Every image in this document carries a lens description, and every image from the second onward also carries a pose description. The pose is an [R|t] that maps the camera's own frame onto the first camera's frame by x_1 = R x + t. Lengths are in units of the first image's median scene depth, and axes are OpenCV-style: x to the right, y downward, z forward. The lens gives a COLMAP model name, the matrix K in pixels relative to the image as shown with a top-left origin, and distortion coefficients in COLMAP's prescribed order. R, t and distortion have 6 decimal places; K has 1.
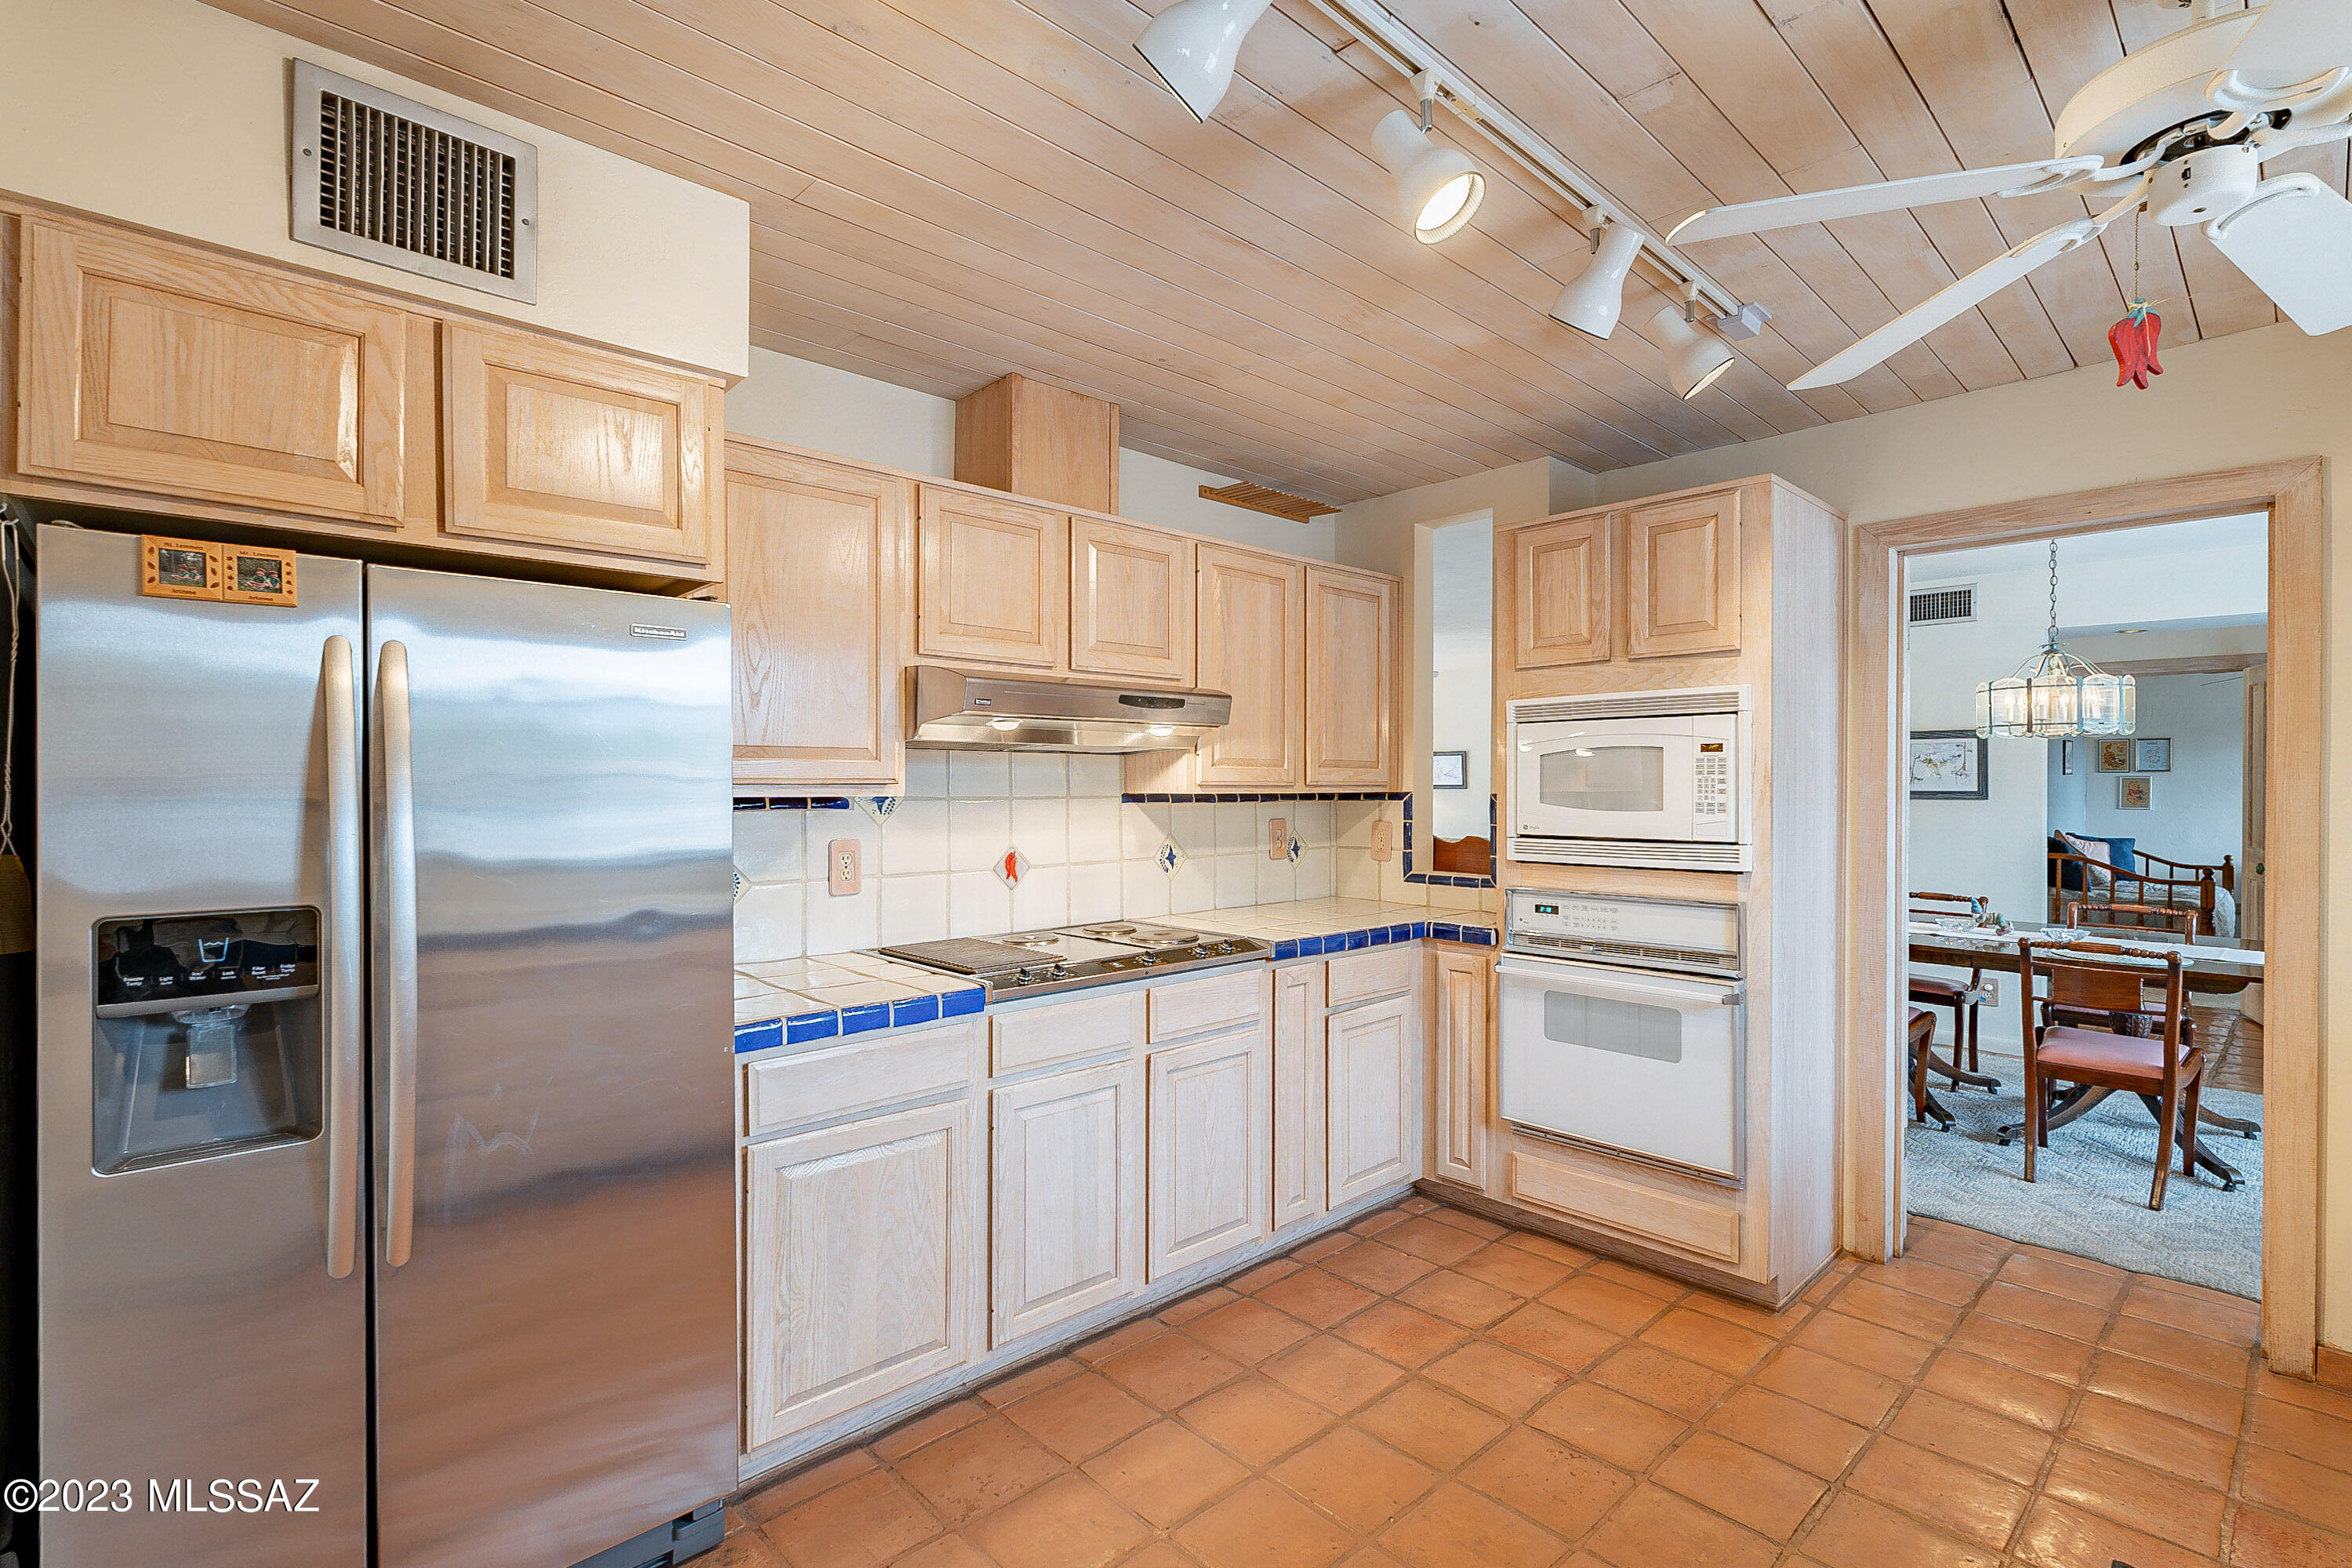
lens RADIAL K [[1085.4, 0, 1184.8], [0, 1085.4, 787.1], [0, 0, 1]] dist [0.001695, 0.000186]
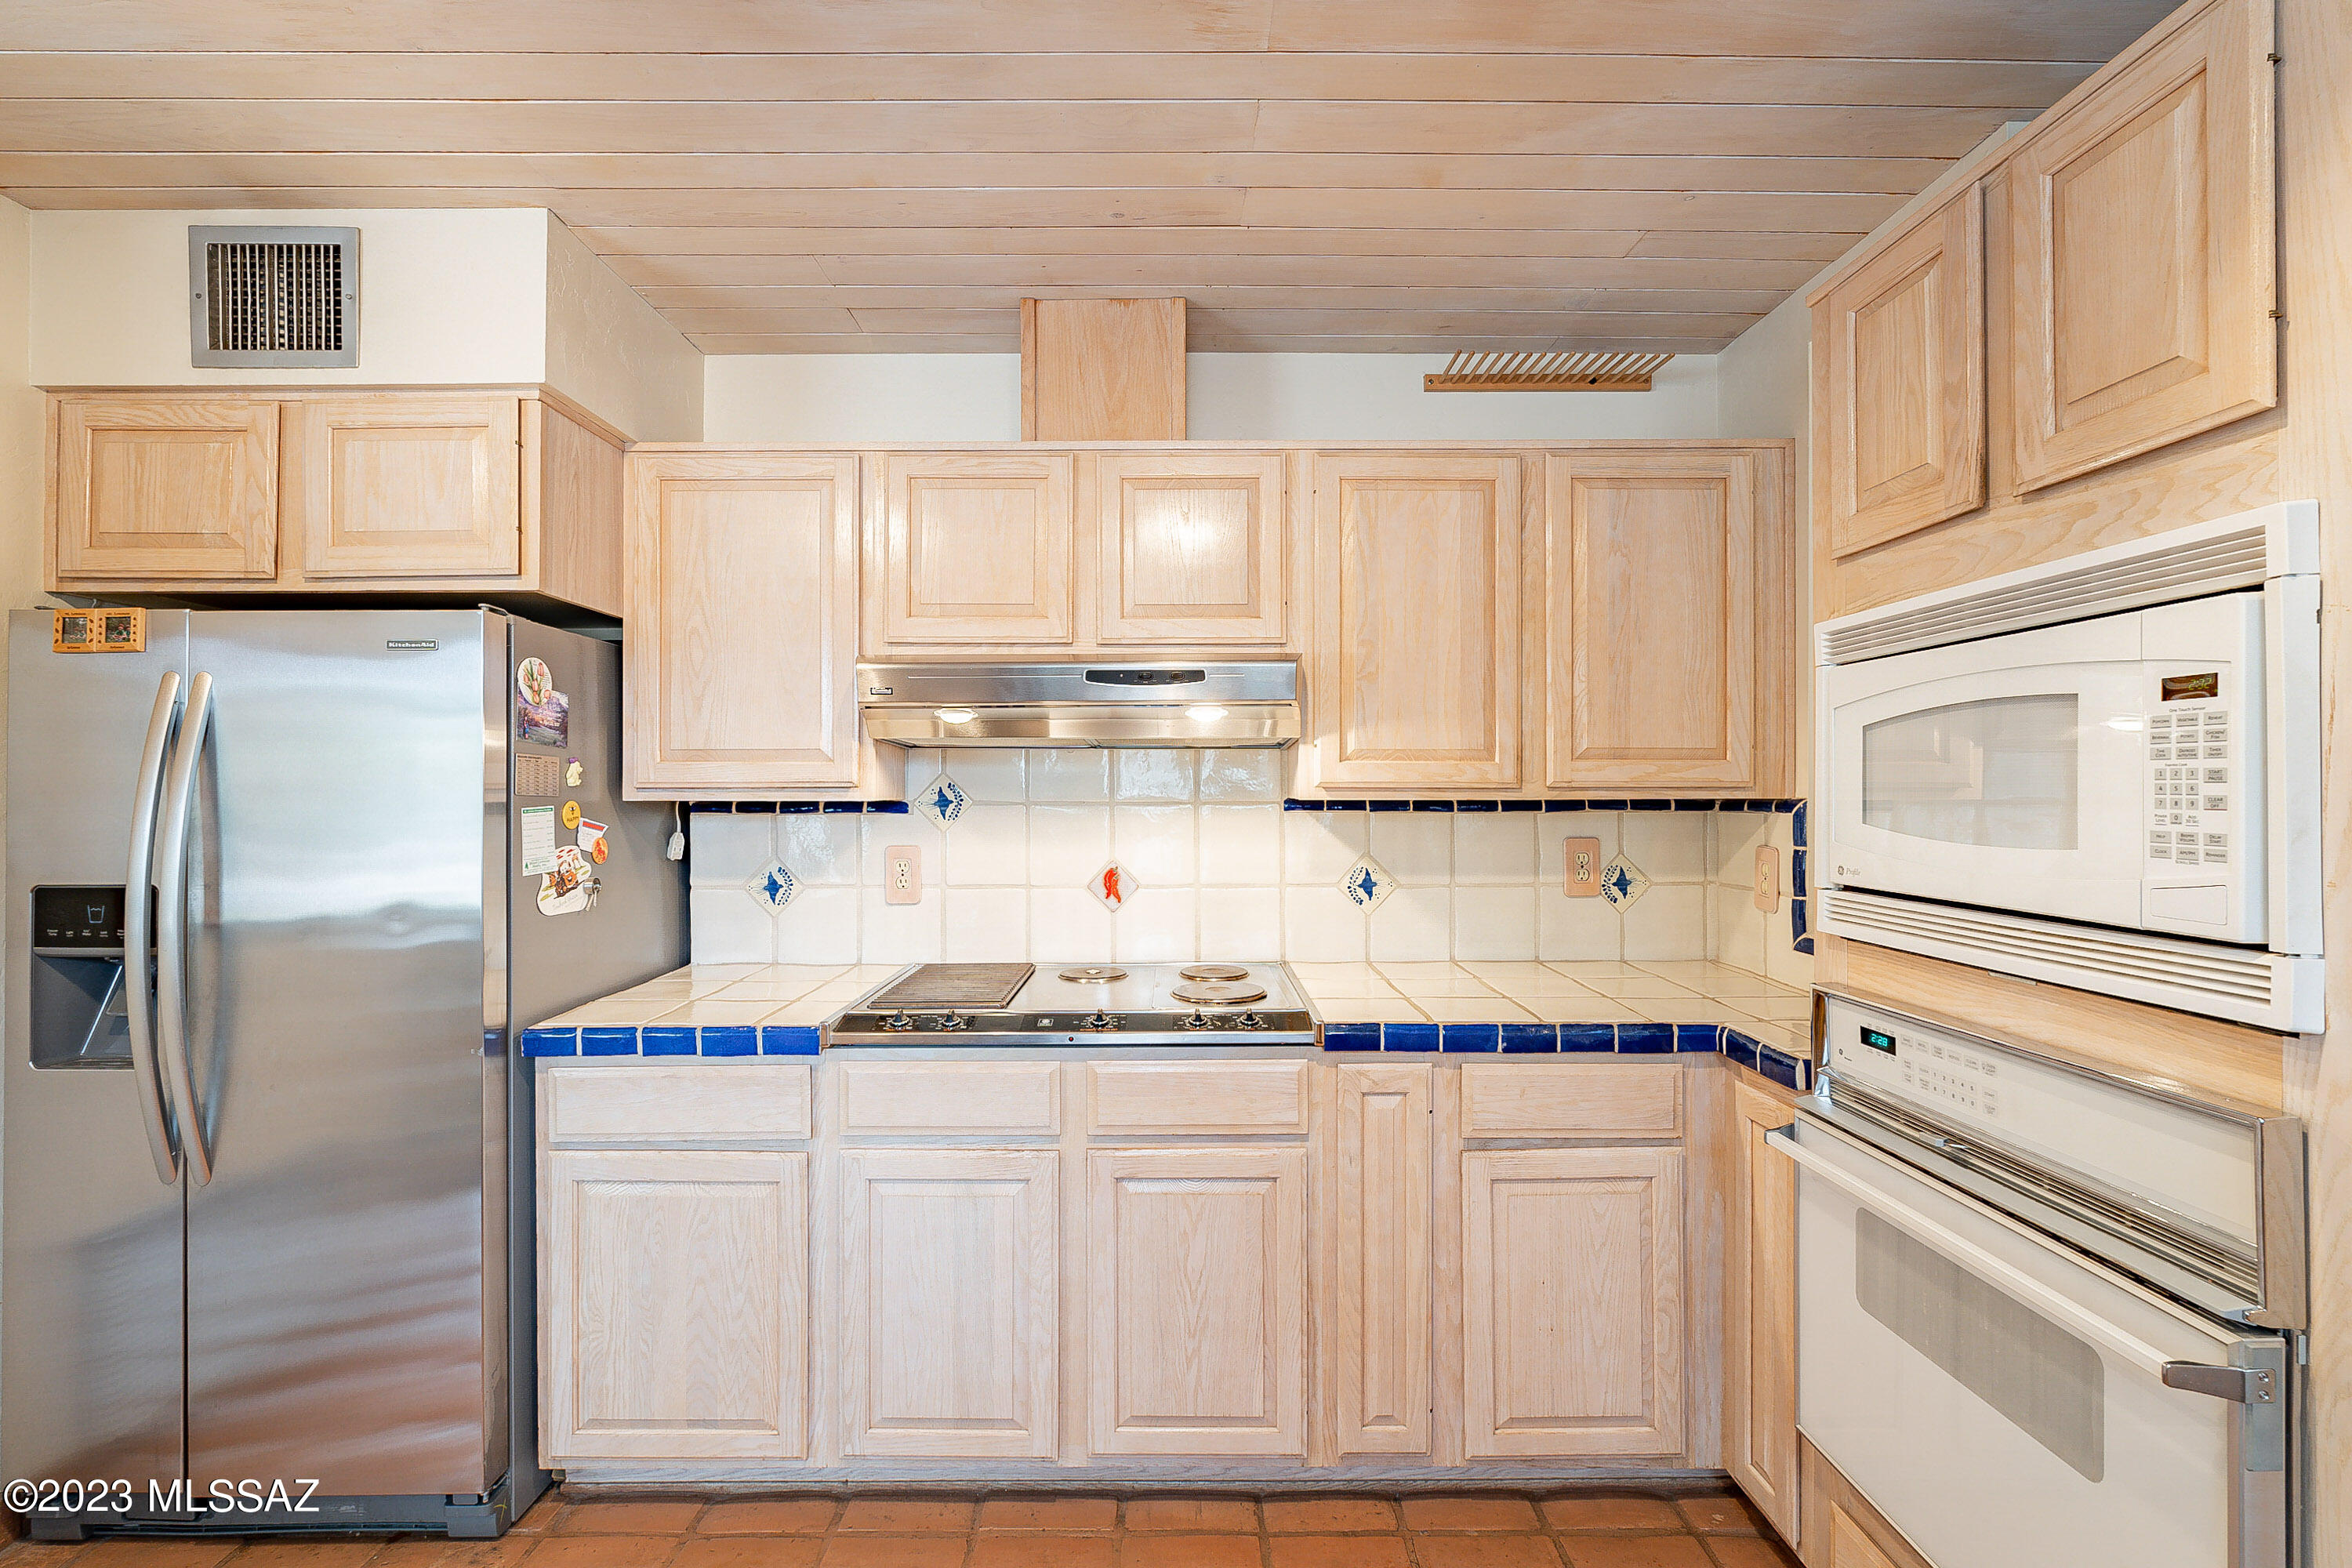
lens RADIAL K [[1029.8, 0, 1176.0], [0, 1029.8, 784.0], [0, 0, 1]] dist [-0.003835, 0.000634]
pose [[0.729074, -0.003884, -0.684424, 0.466661], [0.000673, 0.999987, -0.004959, -0.001148], [0.684434, 0.003155, 0.729068, 0.493558]]
